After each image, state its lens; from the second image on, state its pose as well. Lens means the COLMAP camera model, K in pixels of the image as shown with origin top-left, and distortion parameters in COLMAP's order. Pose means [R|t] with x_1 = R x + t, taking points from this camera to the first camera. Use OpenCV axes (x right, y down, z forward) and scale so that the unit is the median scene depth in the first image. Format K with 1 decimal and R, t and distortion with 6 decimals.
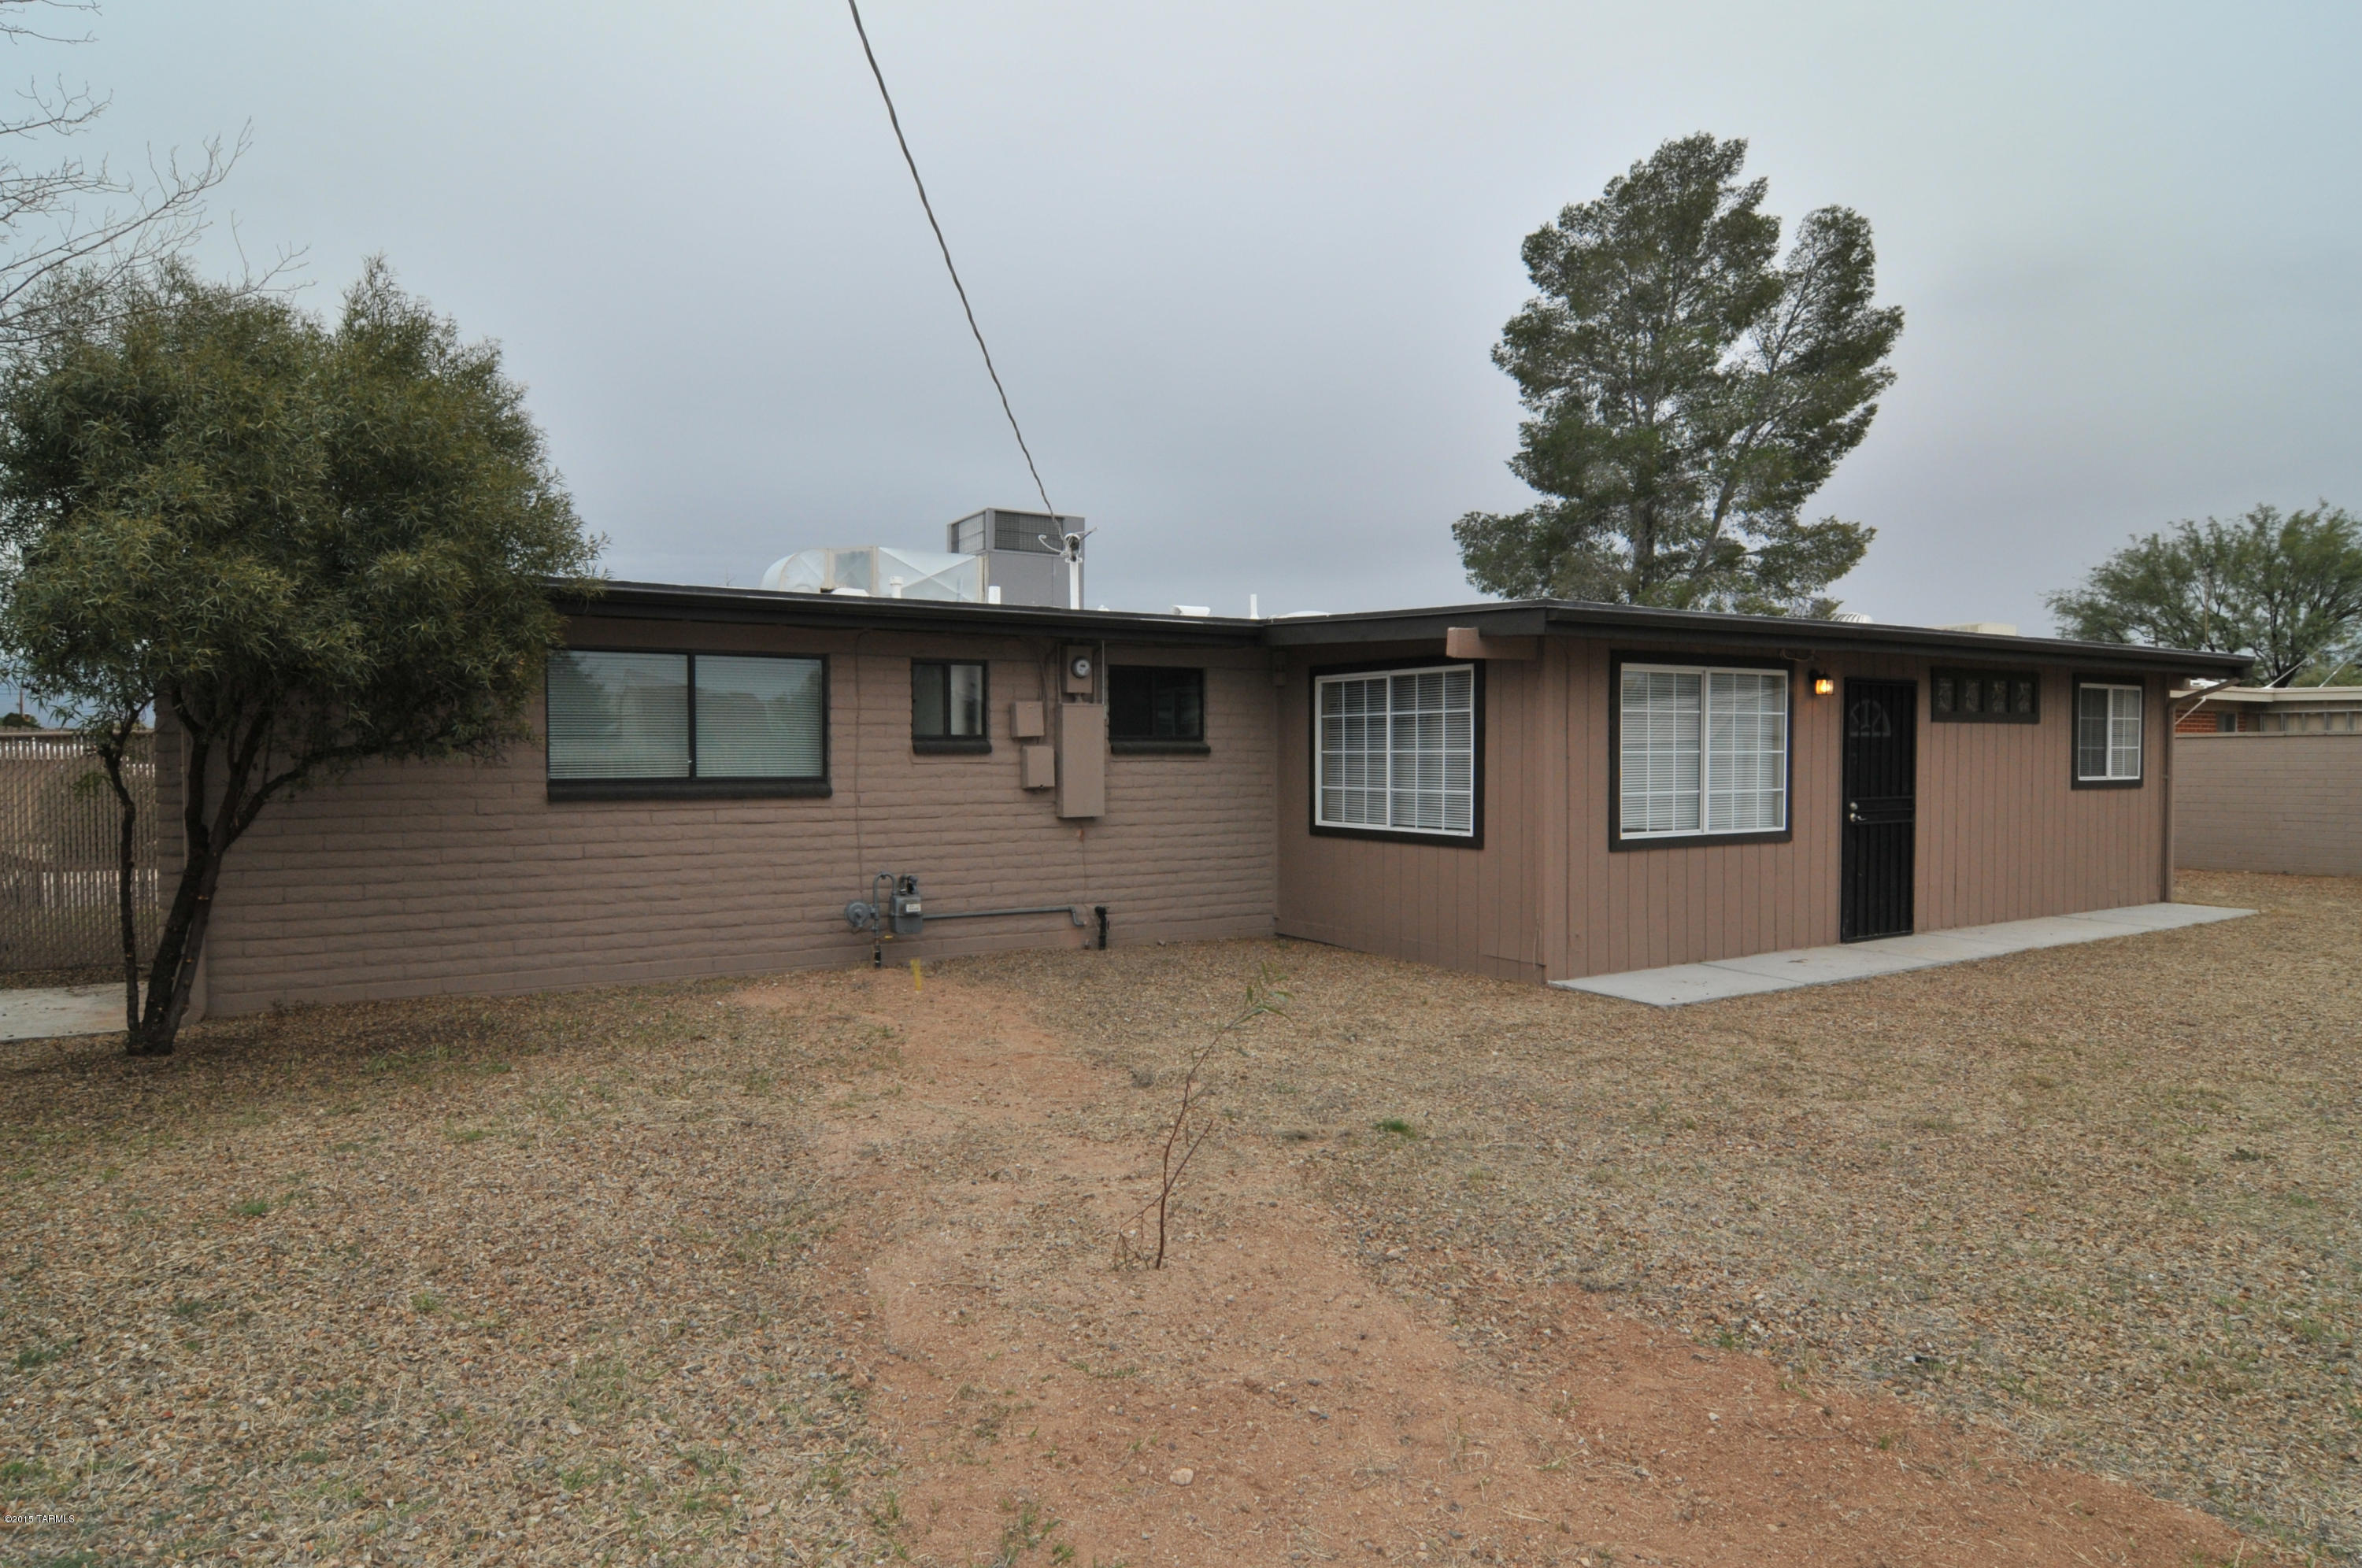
lens RADIAL K [[1302.4, 0, 1181.0], [0, 1302.4, 784.0], [0, 0, 1]] dist [-0.001440, -0.000461]
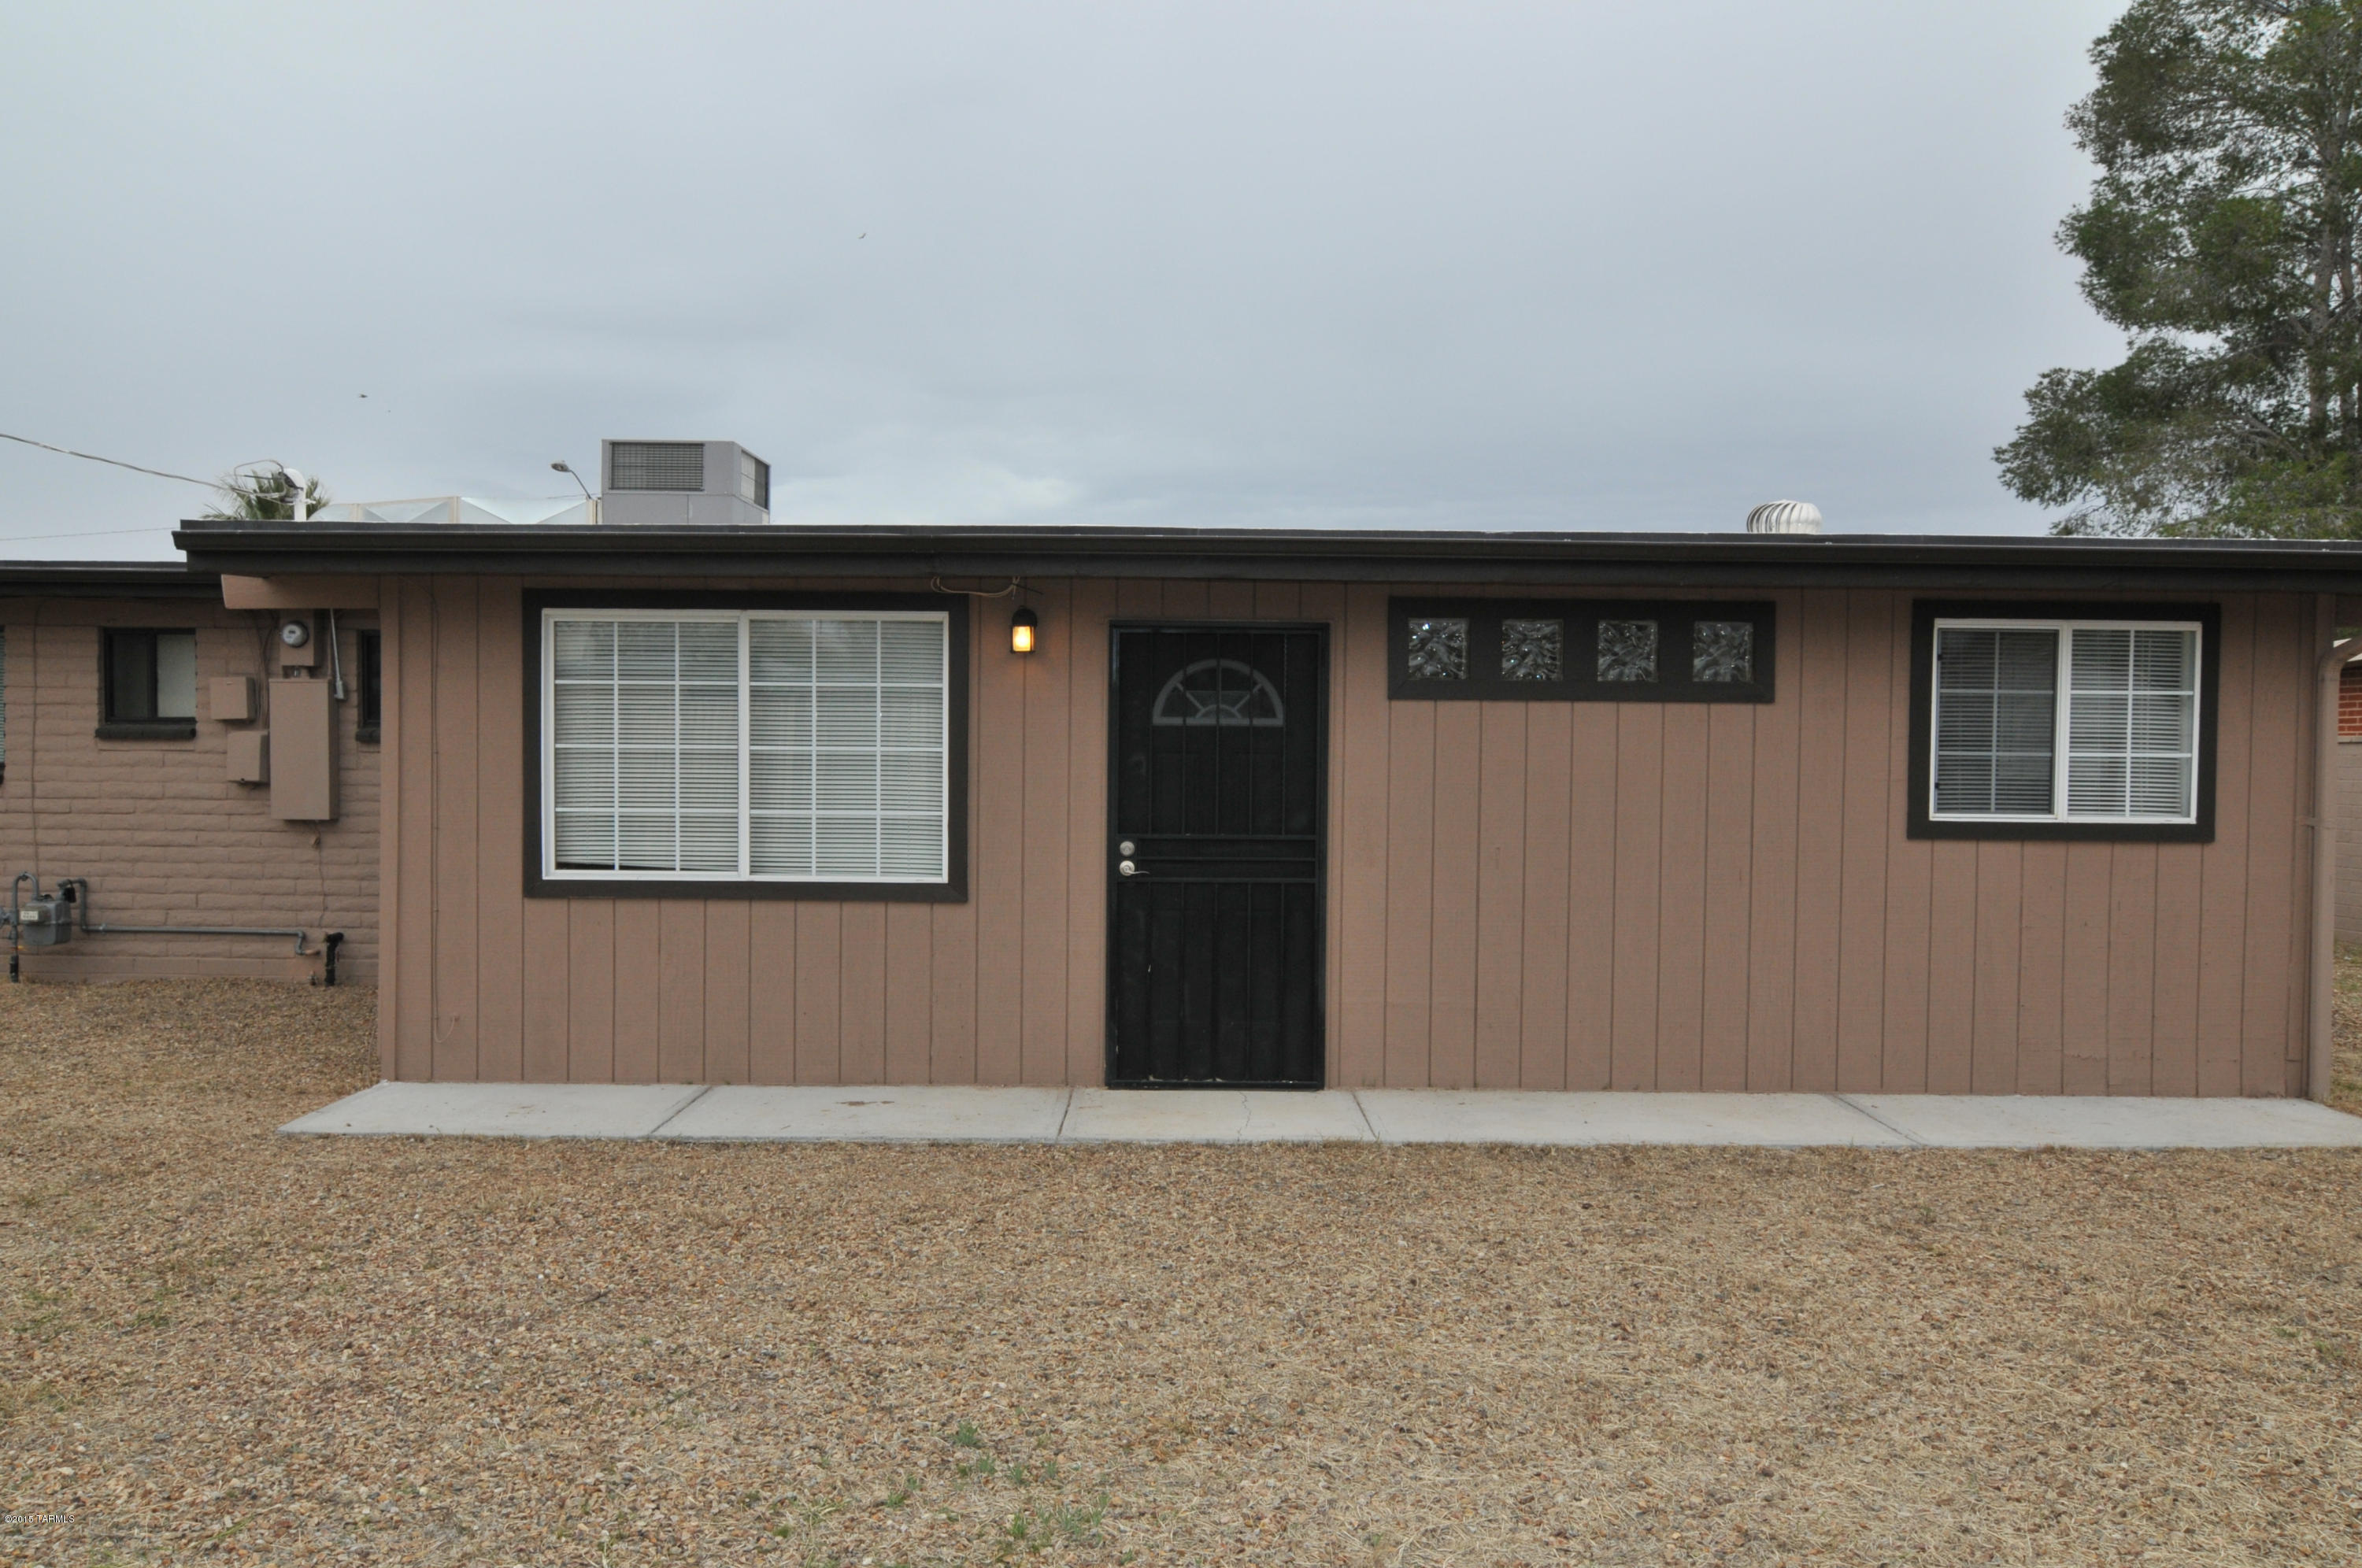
lens RADIAL K [[1671.2, 0, 1181.0], [0, 1671.2, 784.0], [0, 0, 1]] dist [0.002466, -0.000563]
pose [[0.859436, 0.023432, -0.510706, 0.933572], [-0.024575, 0.999688, 0.004510, -0.014973], [0.510653, 0.008675, 0.859743, 0.395389]]
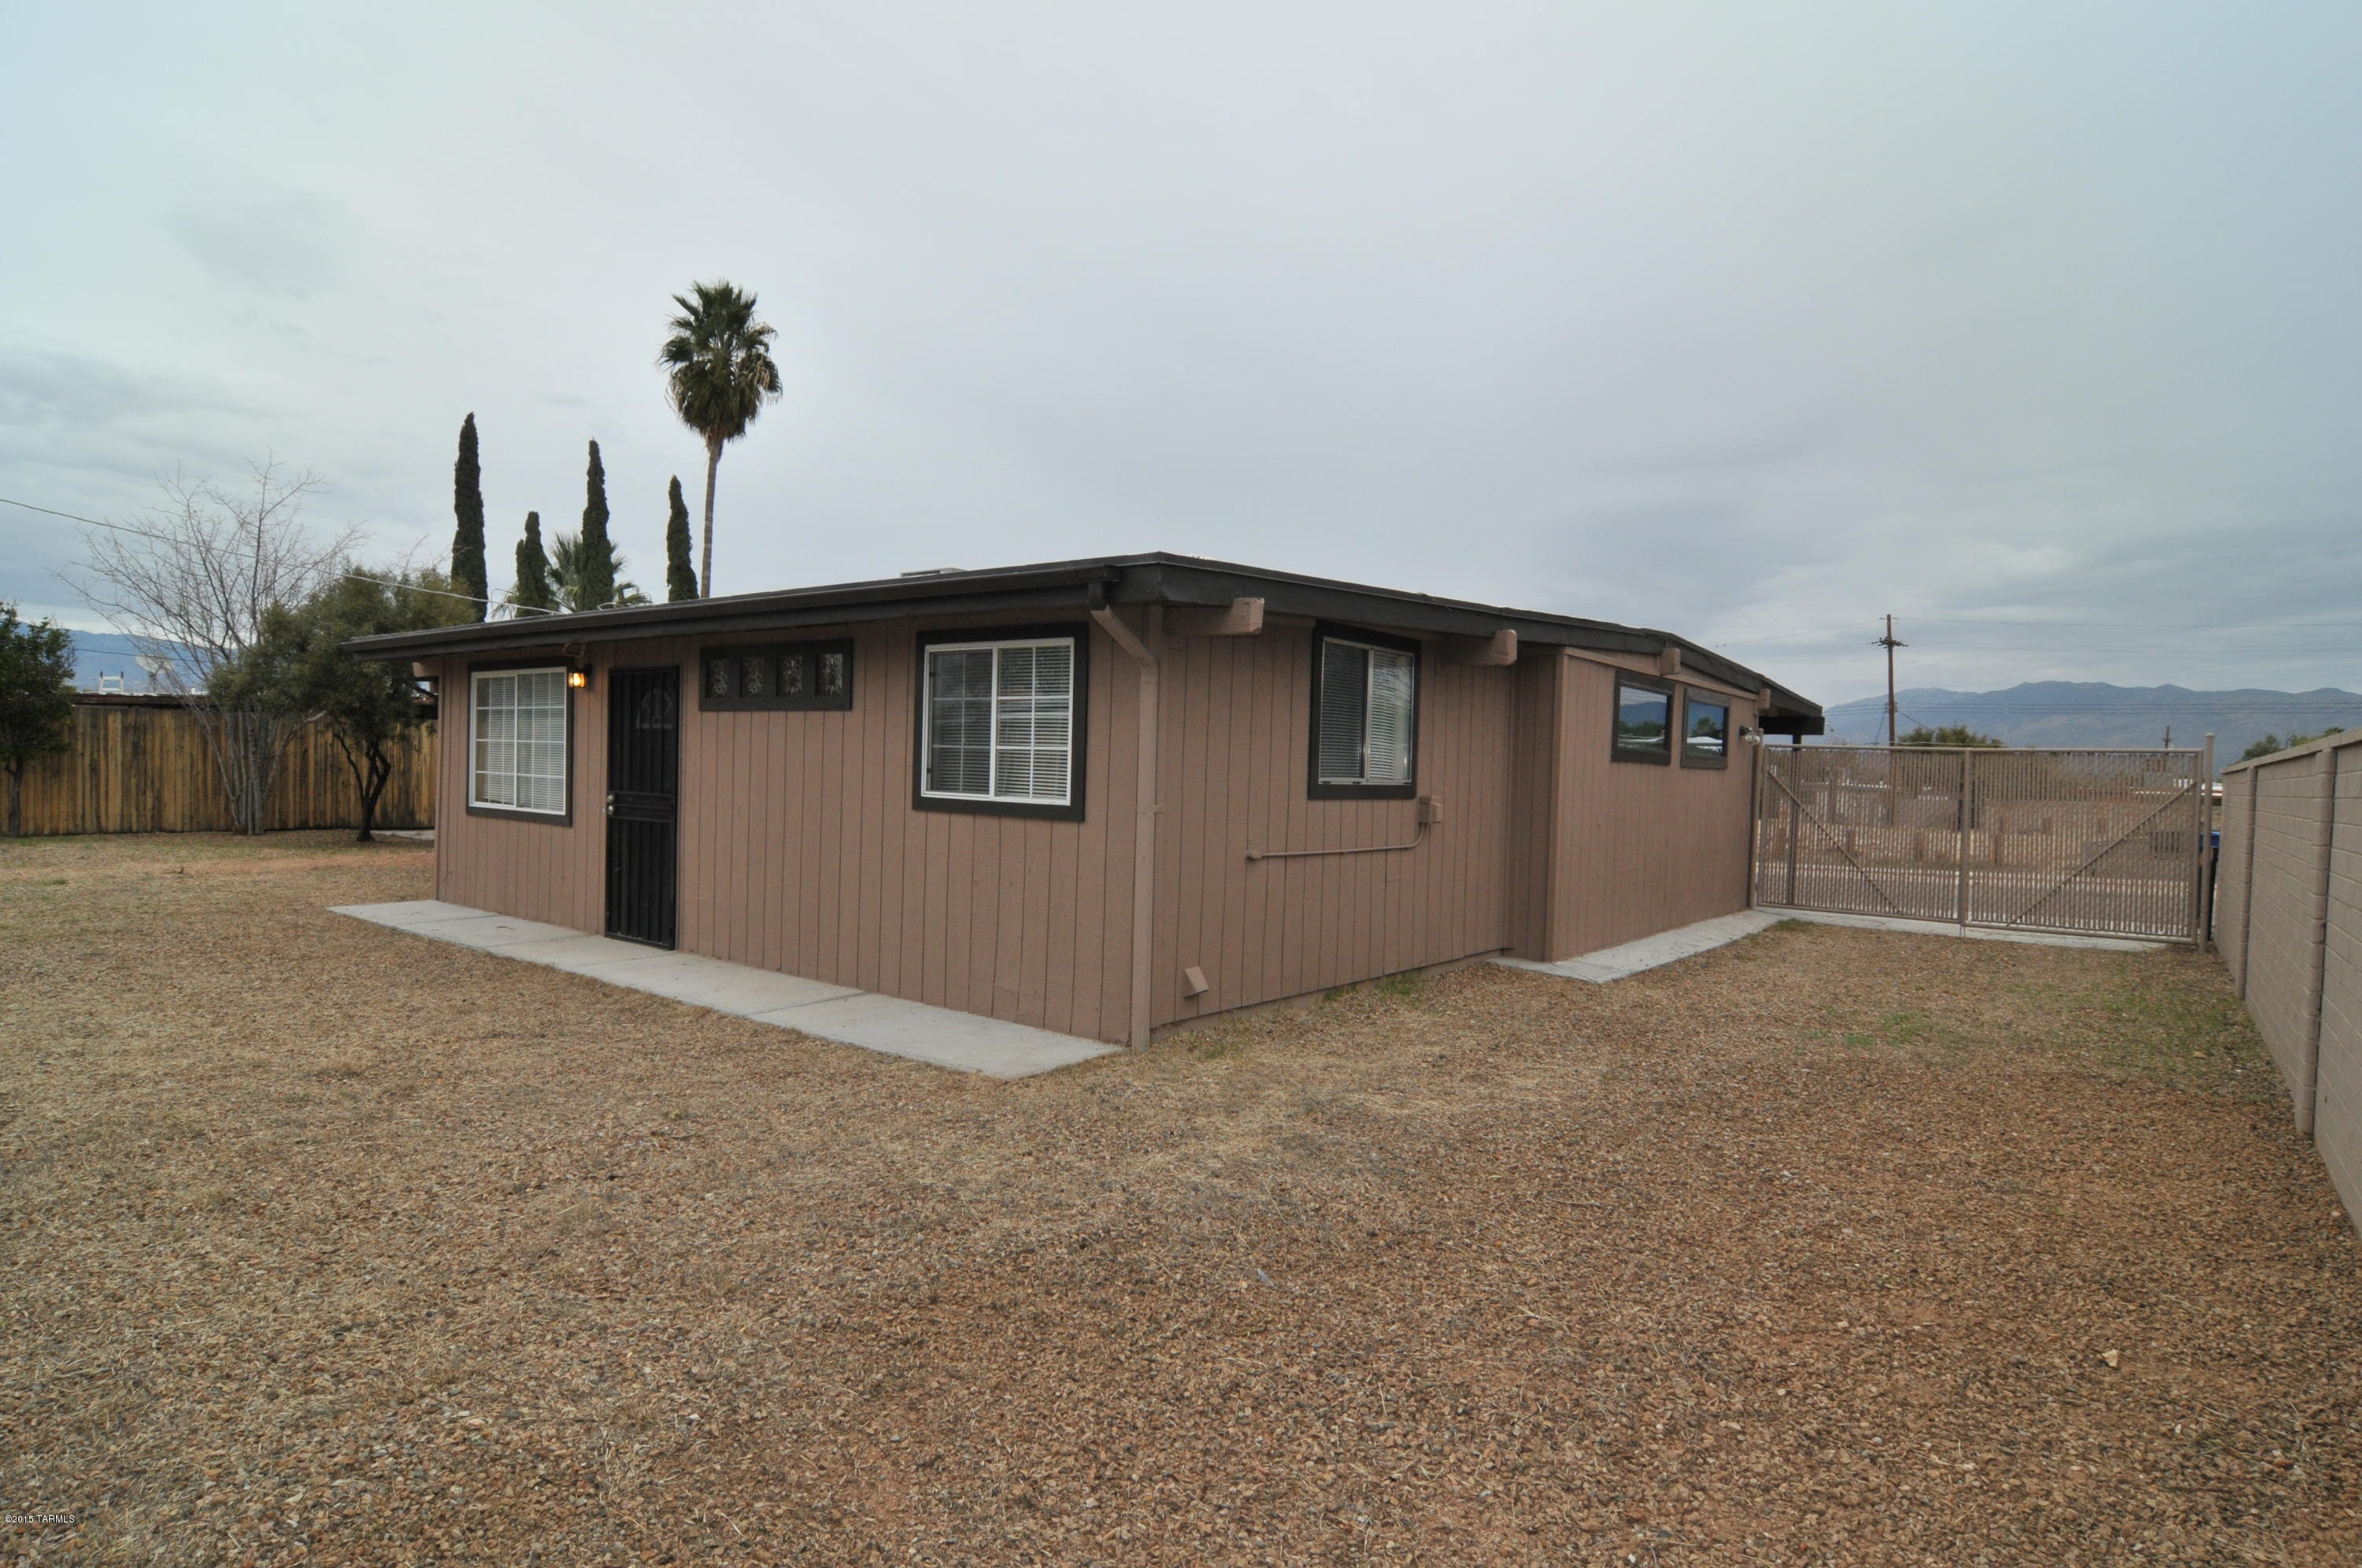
lens RADIAL K [[1251.2, 0, 1181.0], [0, 1251.2, 784.0], [0, 0, 1]] dist [-0.013522, -0.000566]
pose [[0.360259, 0.028660, -0.932412, 1.594997], [-0.049792, 0.998694, 0.011459, -0.027240], [0.931523, 0.042298, 0.361215, 1.089640]]
